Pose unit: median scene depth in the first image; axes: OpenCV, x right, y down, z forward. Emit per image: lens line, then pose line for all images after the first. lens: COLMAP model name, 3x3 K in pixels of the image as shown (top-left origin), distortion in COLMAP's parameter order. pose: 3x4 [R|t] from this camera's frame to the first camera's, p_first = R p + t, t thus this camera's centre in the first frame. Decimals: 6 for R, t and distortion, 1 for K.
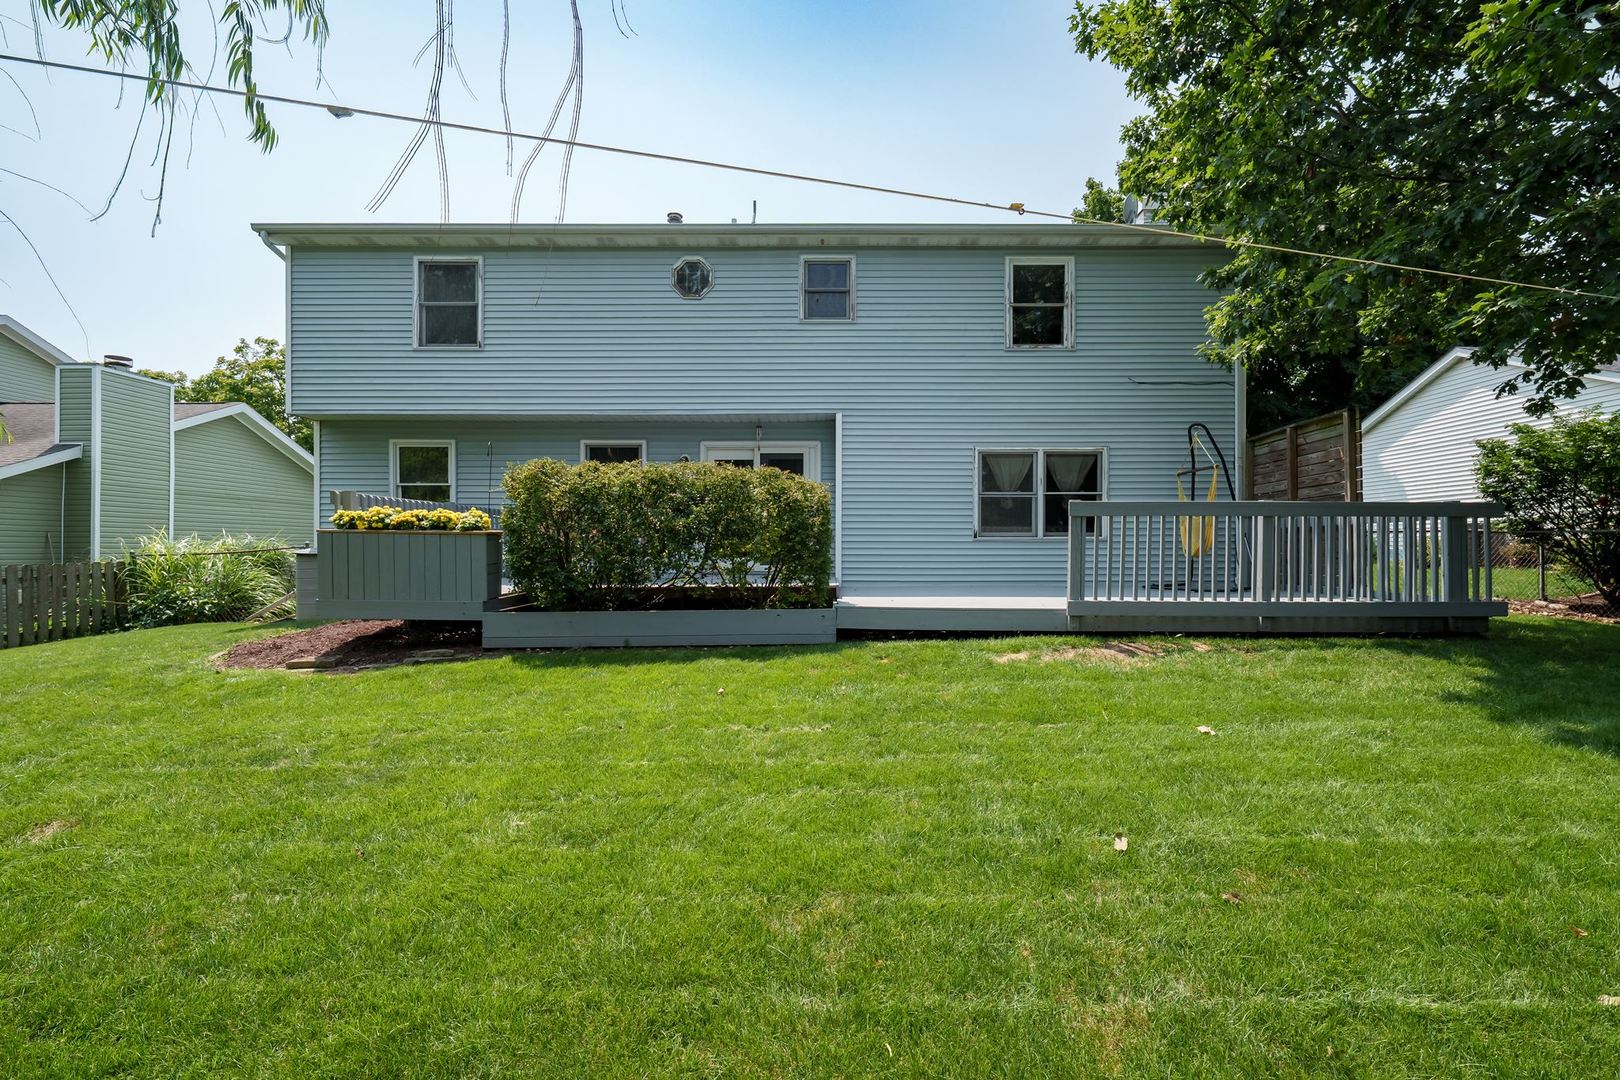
lens RADIAL K [[725.6, 0, 810.0], [0, 725.6, 540.0], [0, 0, 1]] dist [-0.008356, -0.000424]
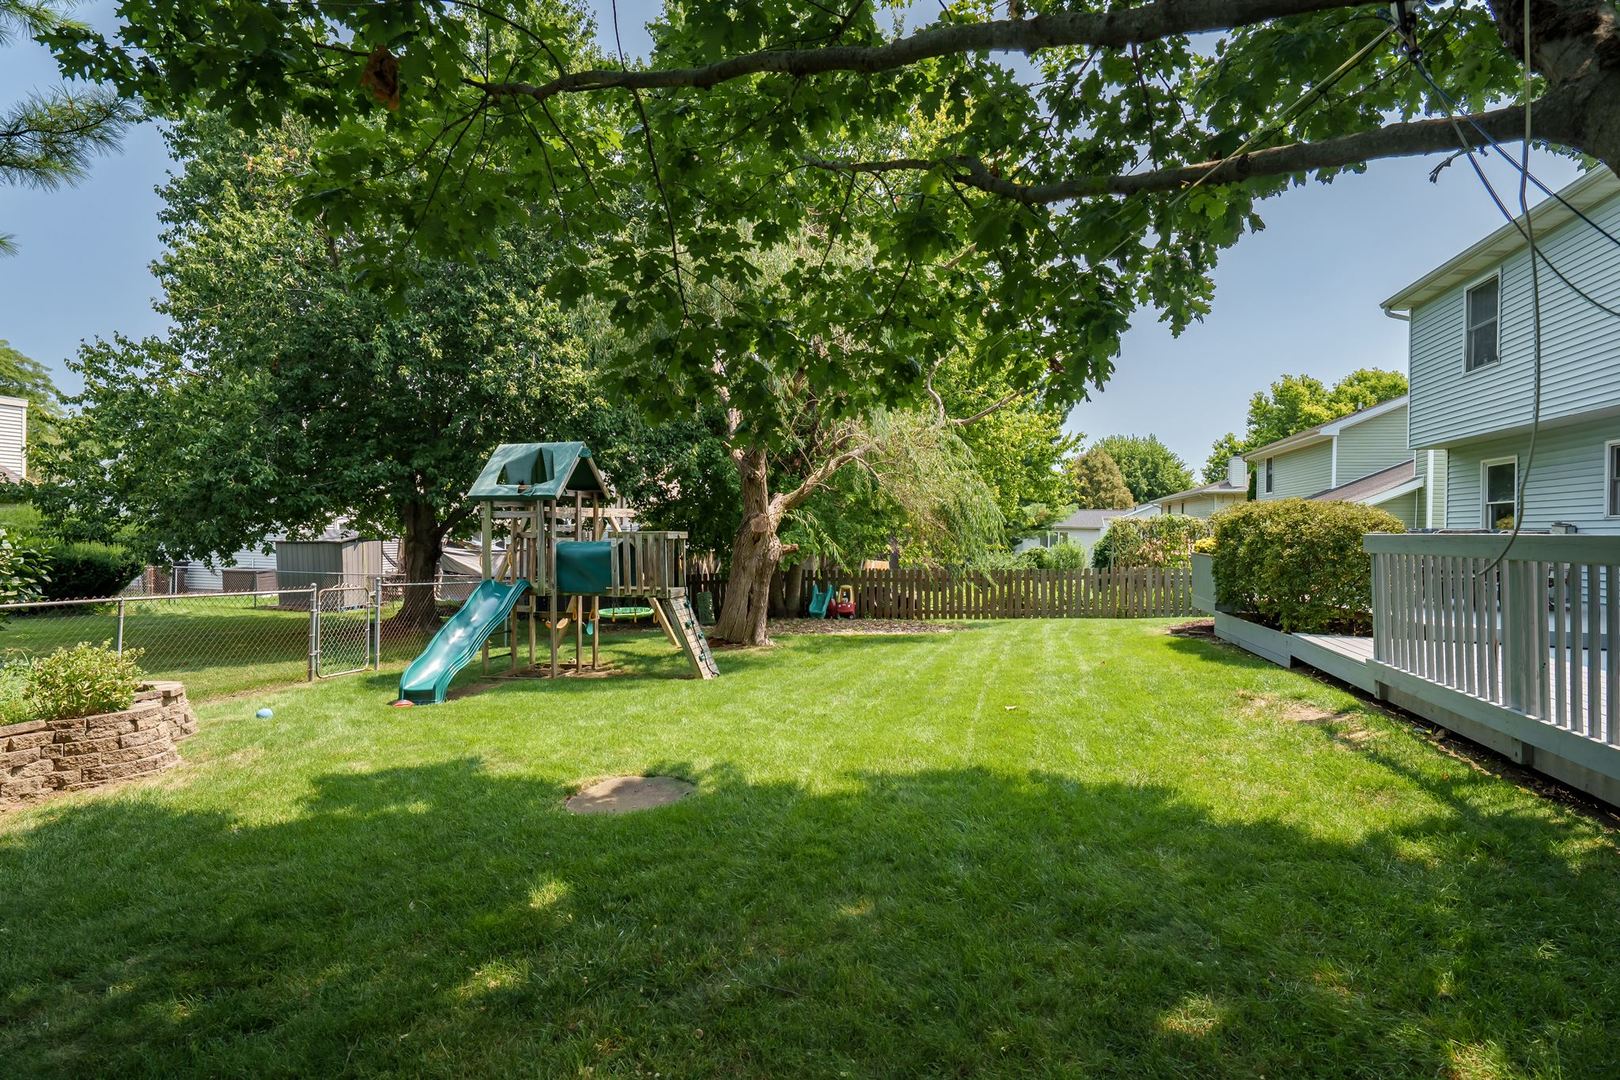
lens RADIAL K [[854.2, 0, 813.4], [0, 854.2, 516.7], [0, 0, 1]] dist [-0.001032, -0.000280]
pose [[-0.226721, -0.022238, -0.973706, 0.865526], [-0.001005, 0.999744, -0.022599, -0.030881], [0.973959, -0.004145, -0.226686, 0.361466]]
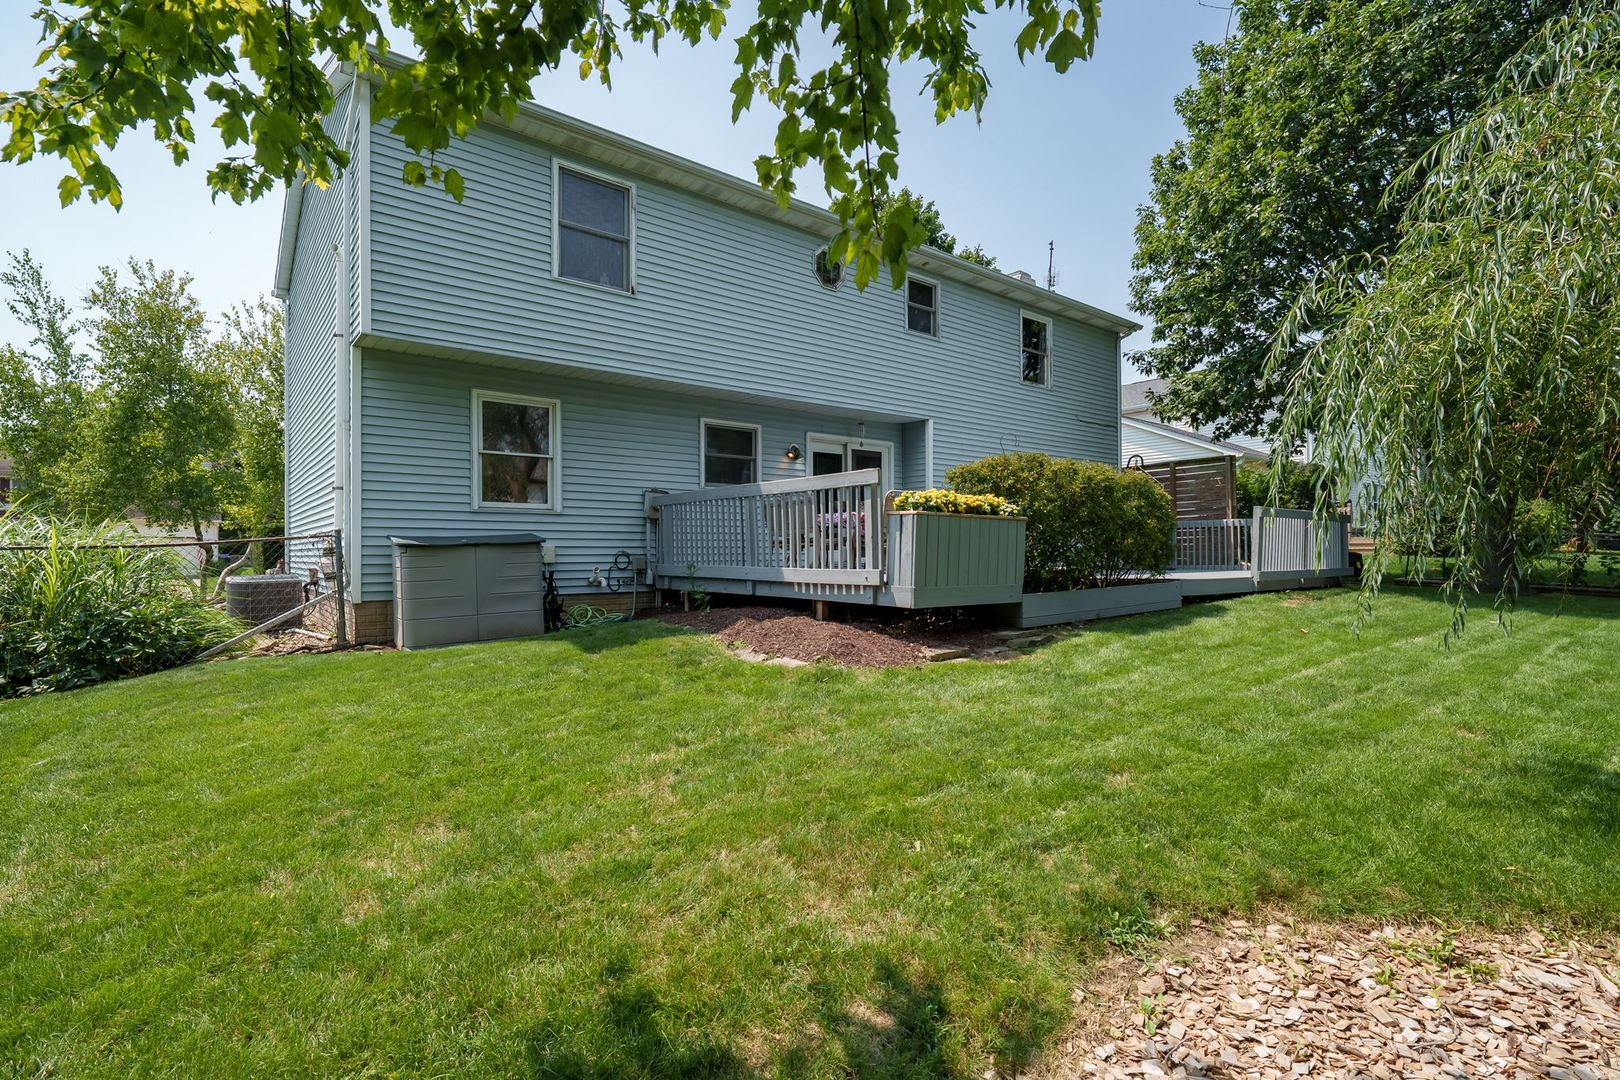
lens RADIAL K [[773.3, 0, 810.0], [0, 773.3, 540.0], [0, 0, 1]] dist [-0.002090, -0.000175]
pose [[0.774231, 0.004877, 0.632885, -0.855964], [-0.005323, 0.999985, -0.001194, 0.013202], [-0.632881, -0.002444, 0.774245, 0.191966]]
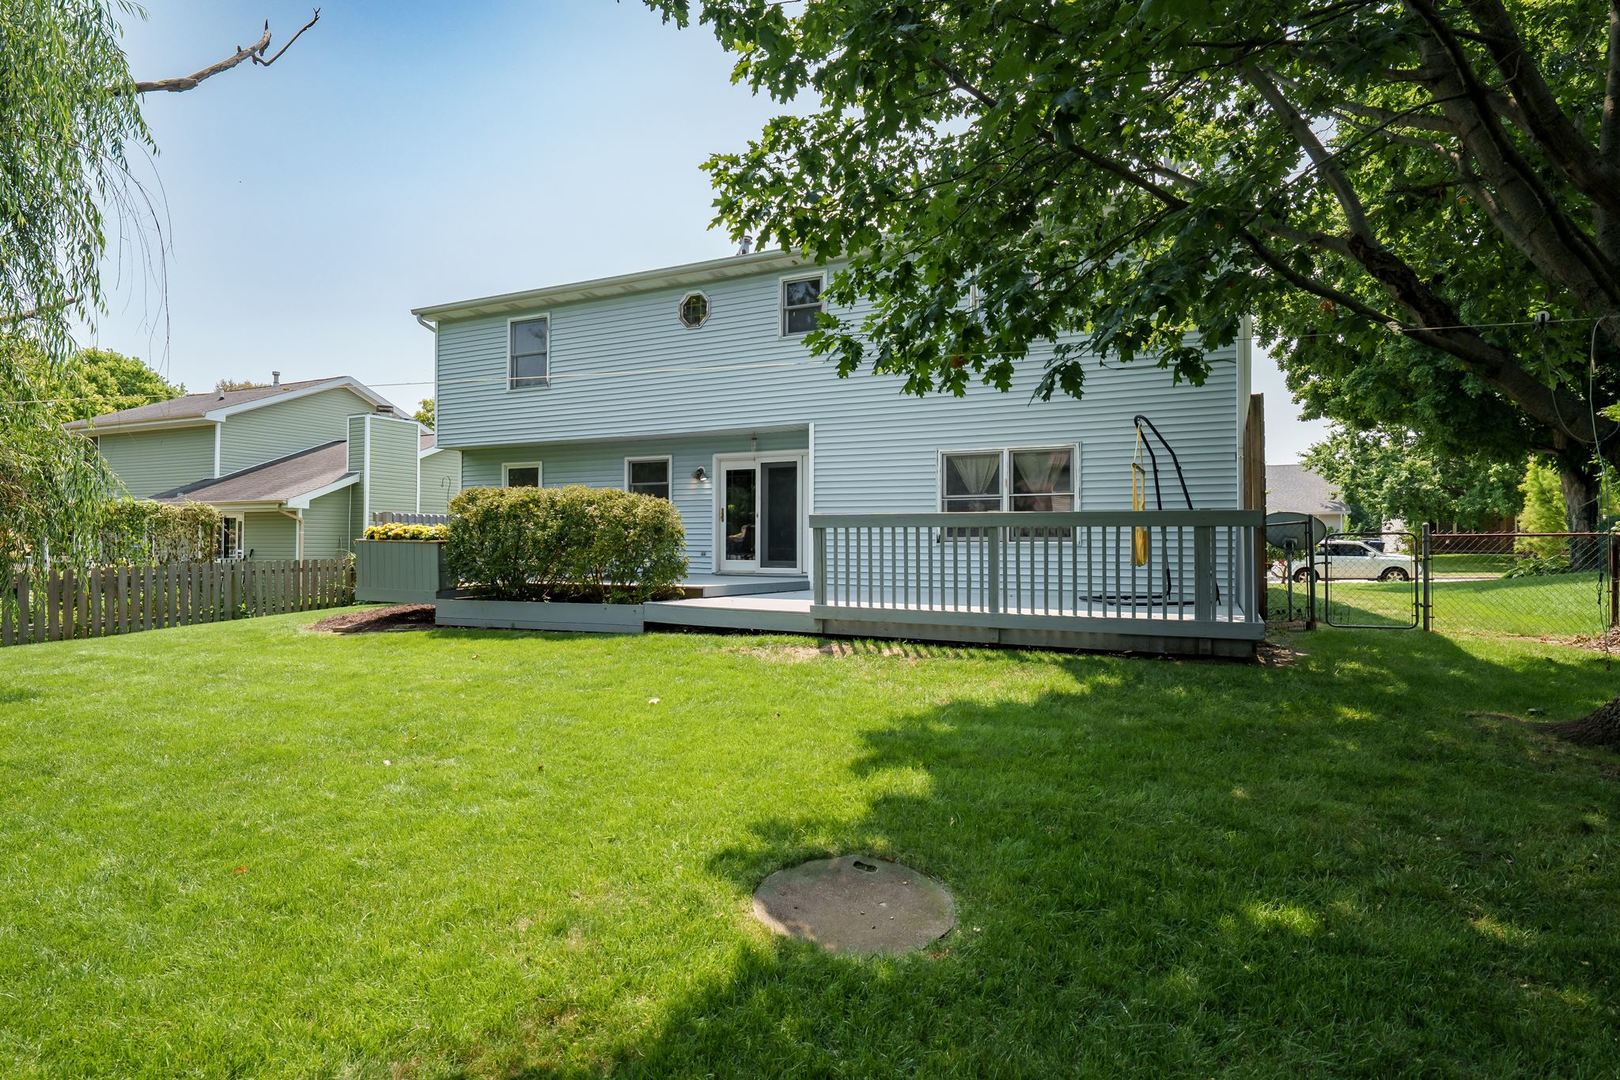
lens RADIAL K [[854.2, 0, 813.4], [0, 854.2, 516.7], [0, 0, 1]] dist [-0.001032, -0.000280]
pose [[0.900482, -0.011068, -0.434752, 0.577746], [0.001784, 0.999762, -0.021756, -0.013210], [0.434889, 0.018815, 0.900287, -0.103191]]
